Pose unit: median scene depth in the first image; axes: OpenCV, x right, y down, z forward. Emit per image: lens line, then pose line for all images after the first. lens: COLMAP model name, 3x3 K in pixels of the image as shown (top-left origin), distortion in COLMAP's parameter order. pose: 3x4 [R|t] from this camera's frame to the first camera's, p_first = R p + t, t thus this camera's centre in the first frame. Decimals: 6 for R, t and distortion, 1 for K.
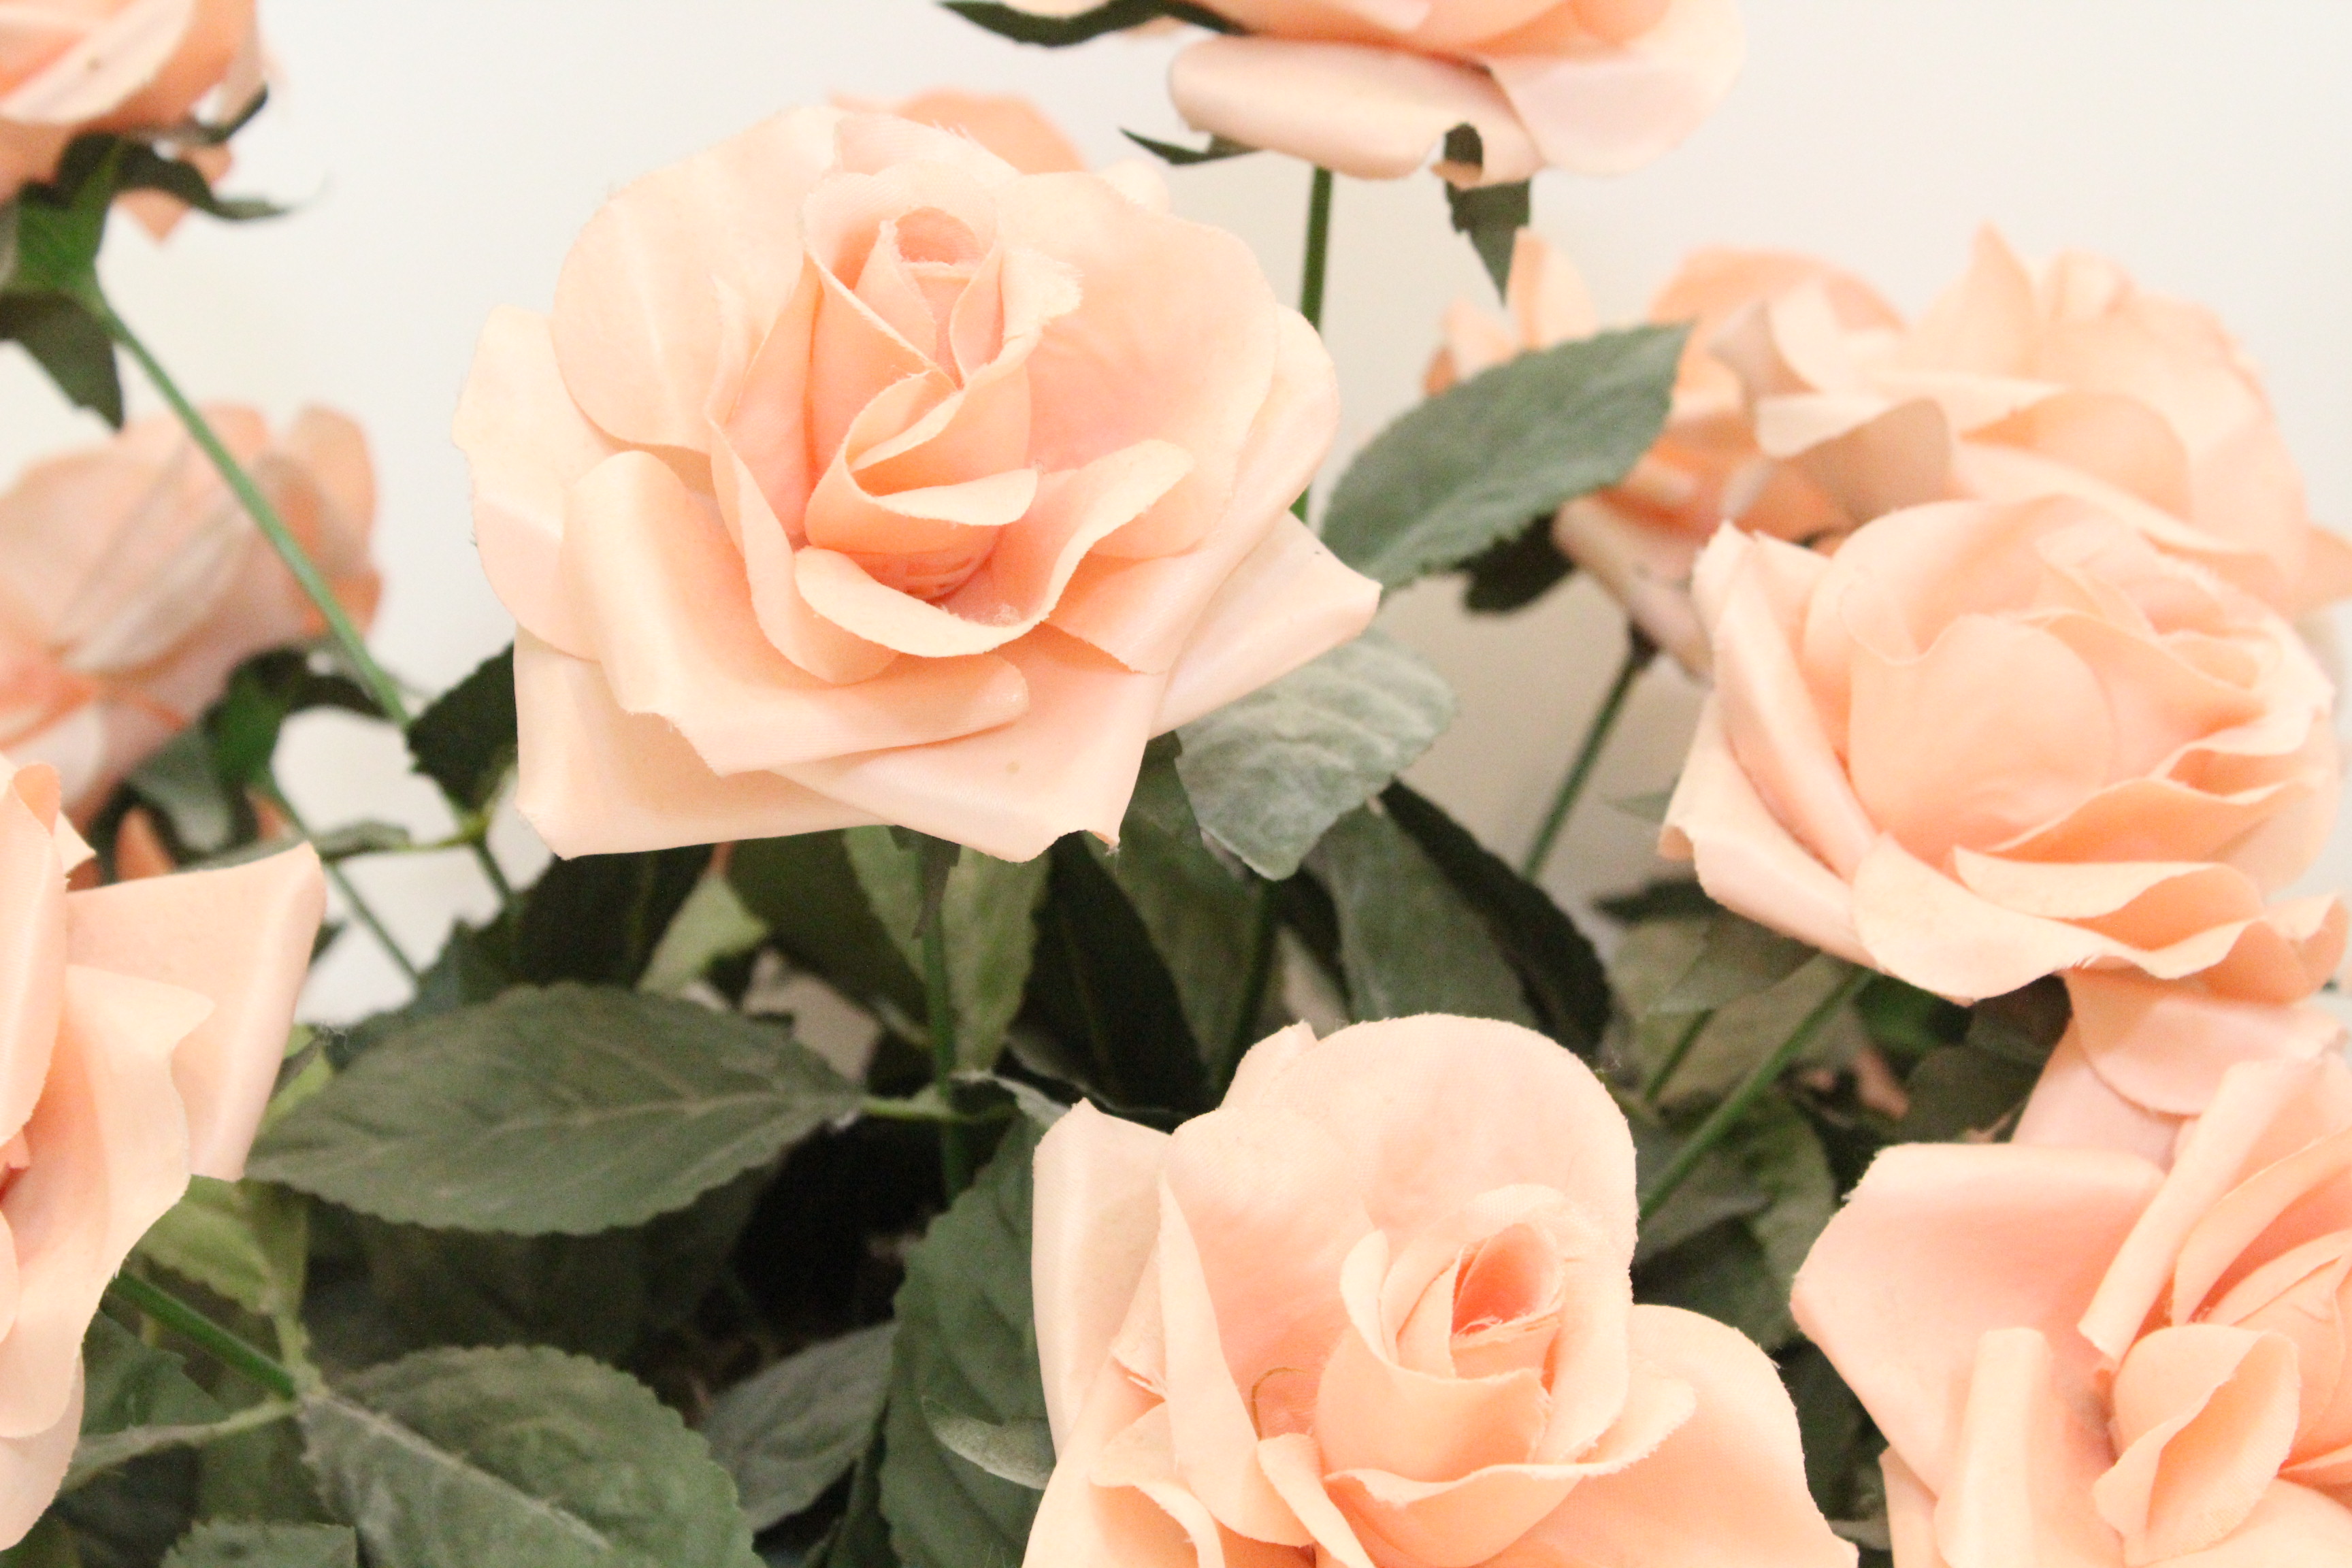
lens RADIAL K [[4664.0, 0, 1160.4], [0, 4664.0, 785.6], [0, 0, 1]] dist [0.069186, 0.000000]
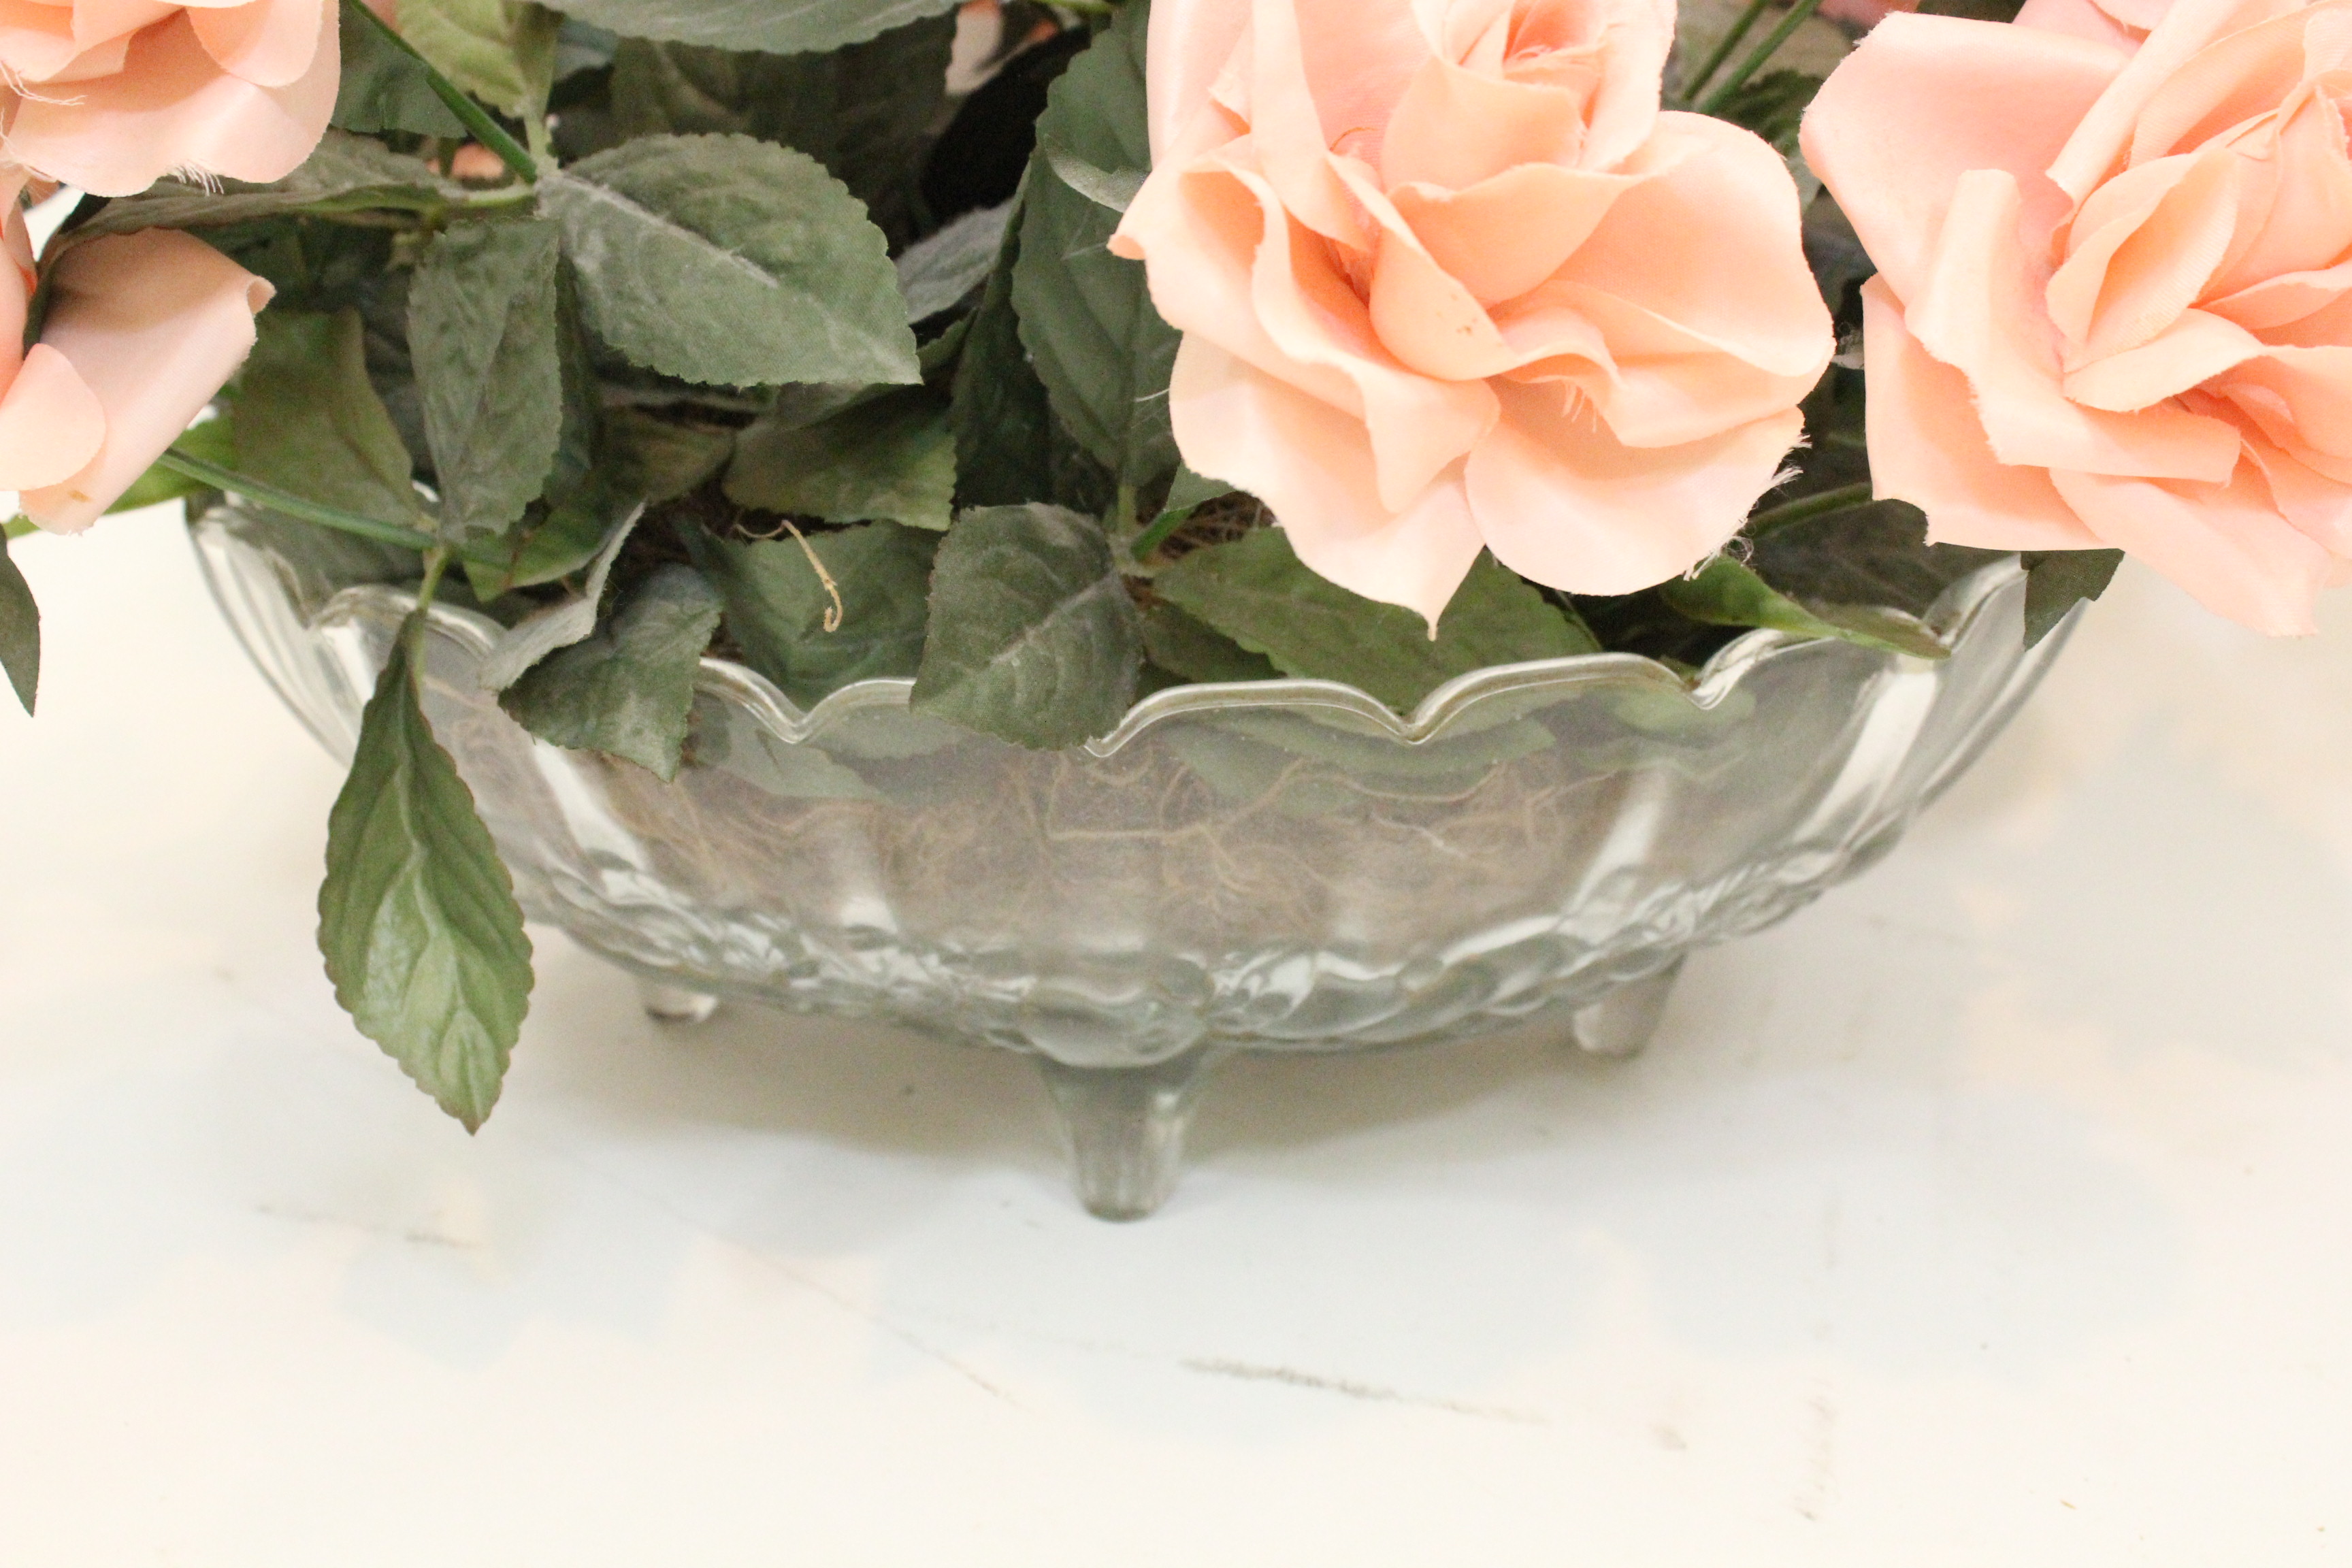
lens RADIAL K [[3345.4, 0, 1156.1], [0, 3345.4, 704.0], [0, 0, 1]] dist [-0.004988, 0.000000]
pose [[0.995264, 0.087925, -0.041454, 0.021930], [-0.083423, 0.991479, 0.100048, 0.172370], [0.049898, -0.096116, 0.994119, 0.147815]]
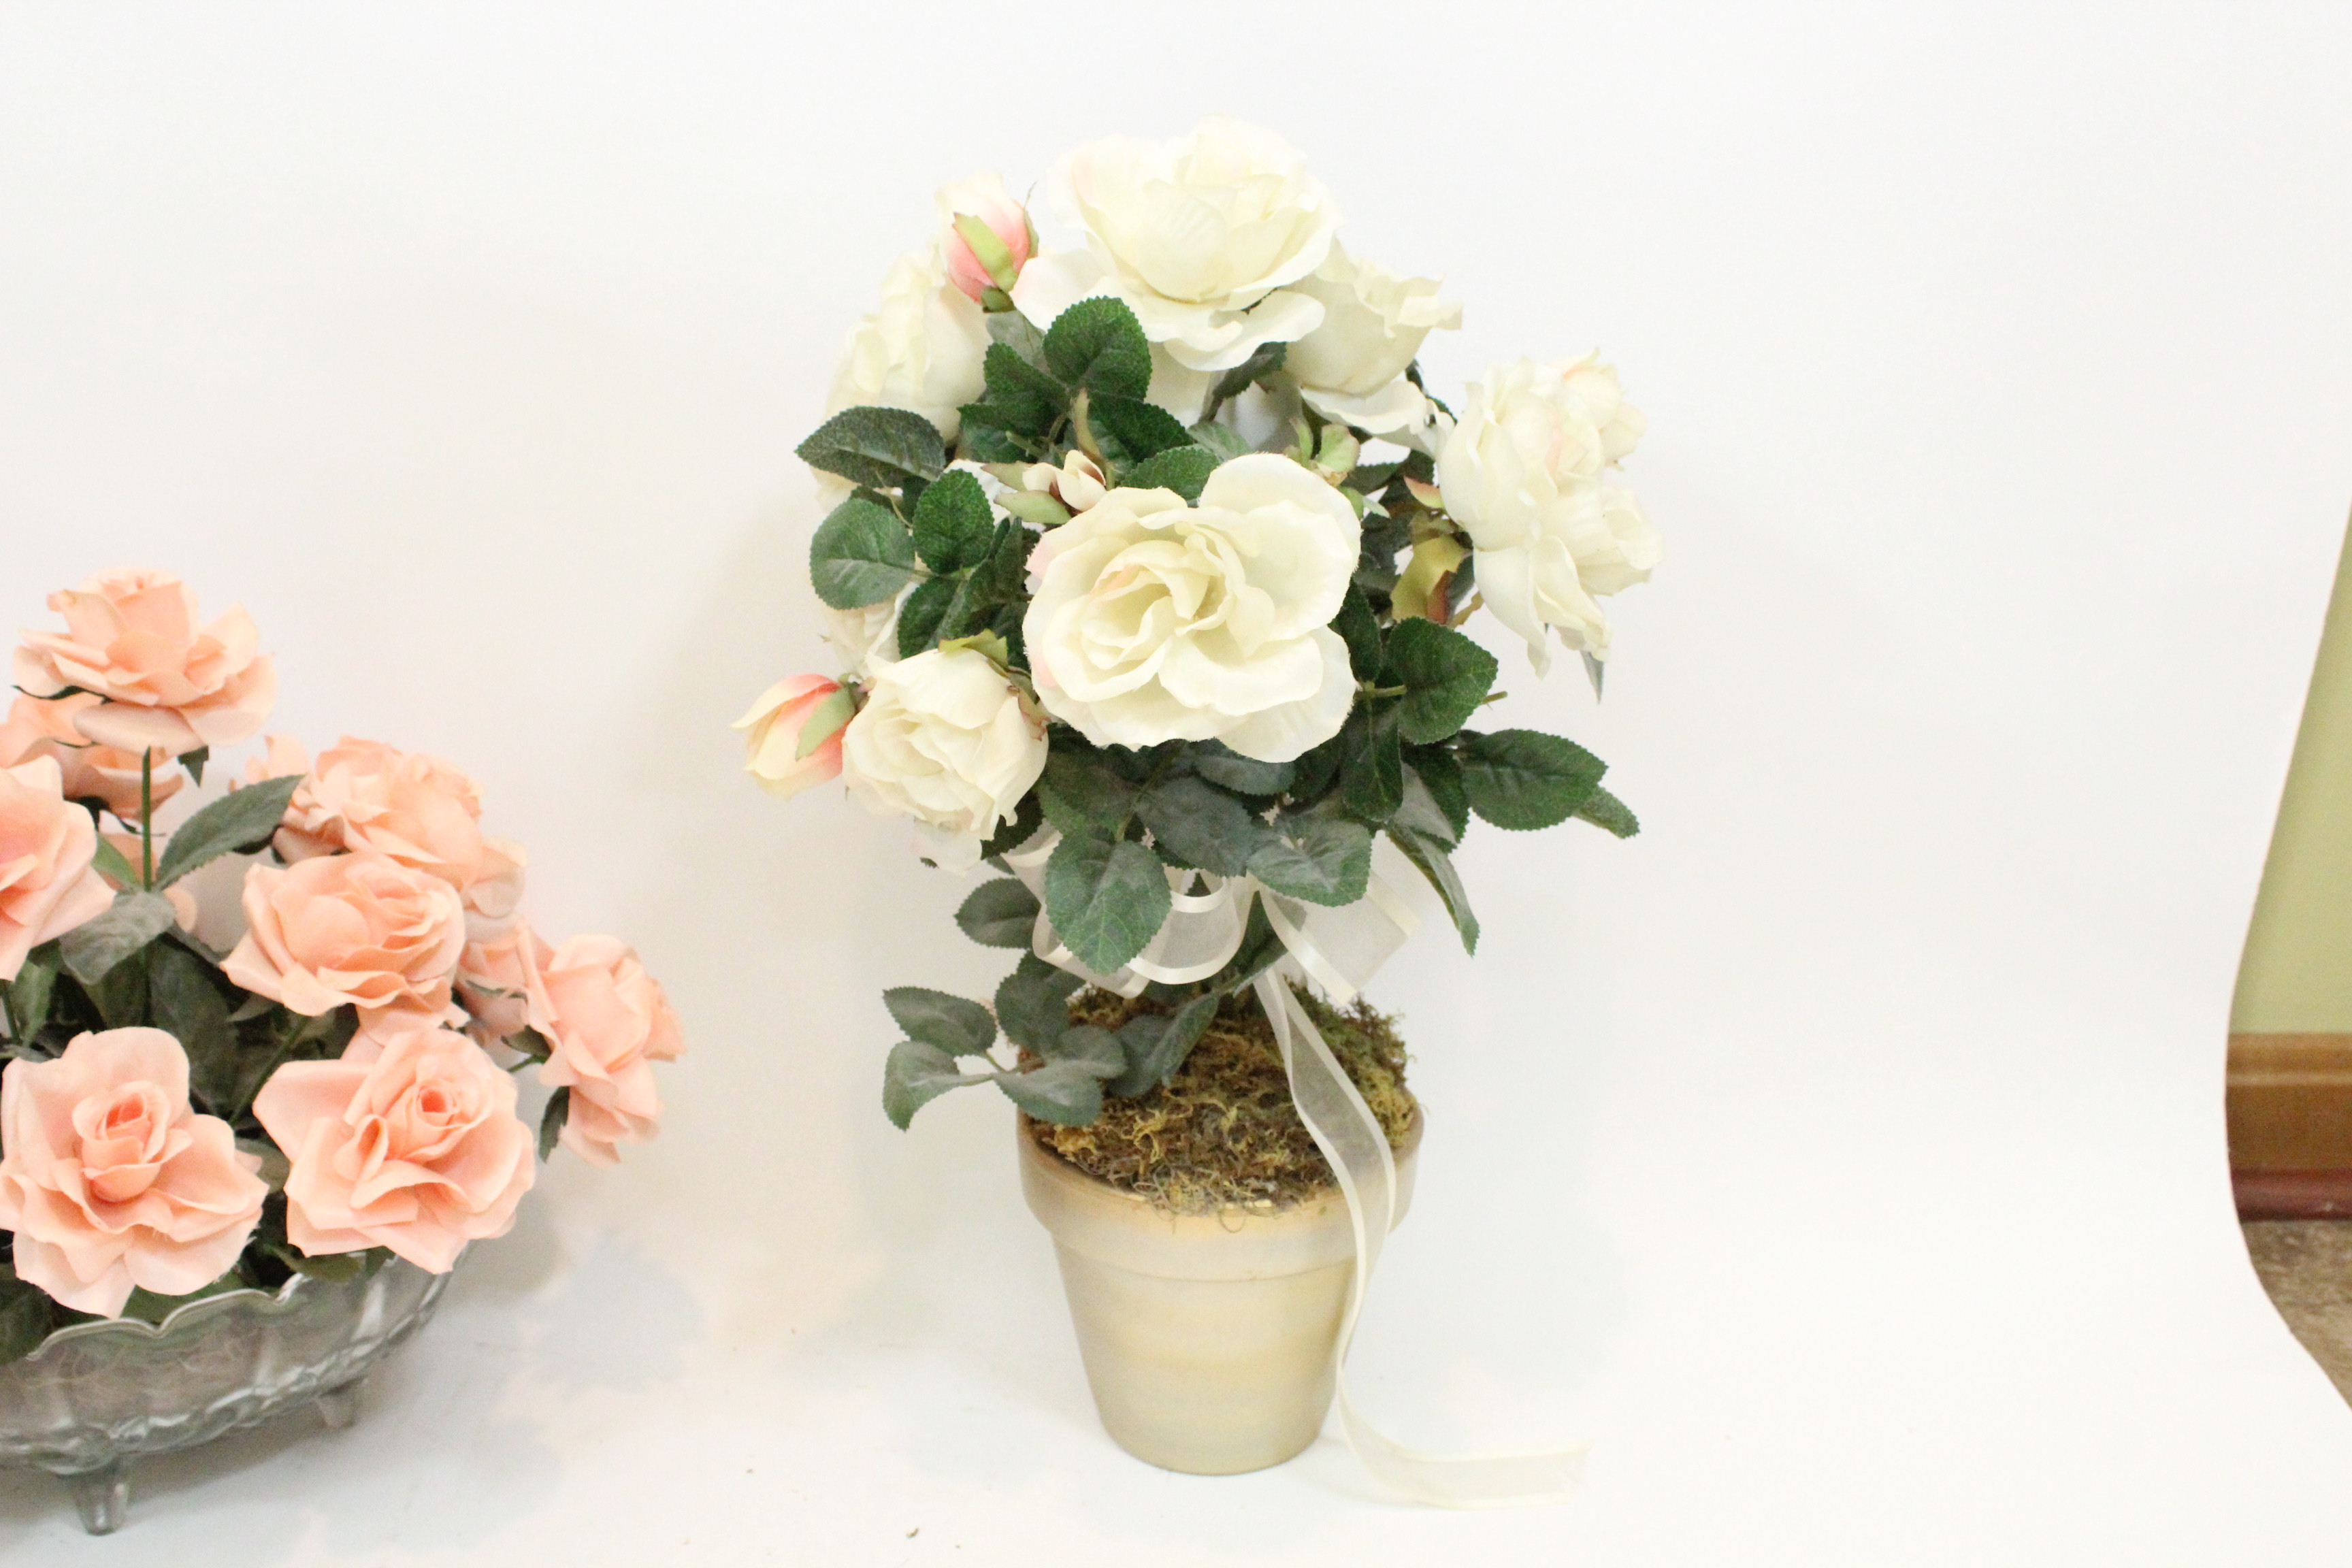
lens RADIAL K [[2603.7, 0, 1095.7], [0, 2603.7, 756.4], [0, 0, 1]] dist [-0.057831, 0.000000]
pose [[0.985118, -0.015692, 0.171159, 0.386944], [0.018151, 0.999753, -0.012812, -0.096760], [-0.170916, 0.015728, 0.985160, -0.823667]]
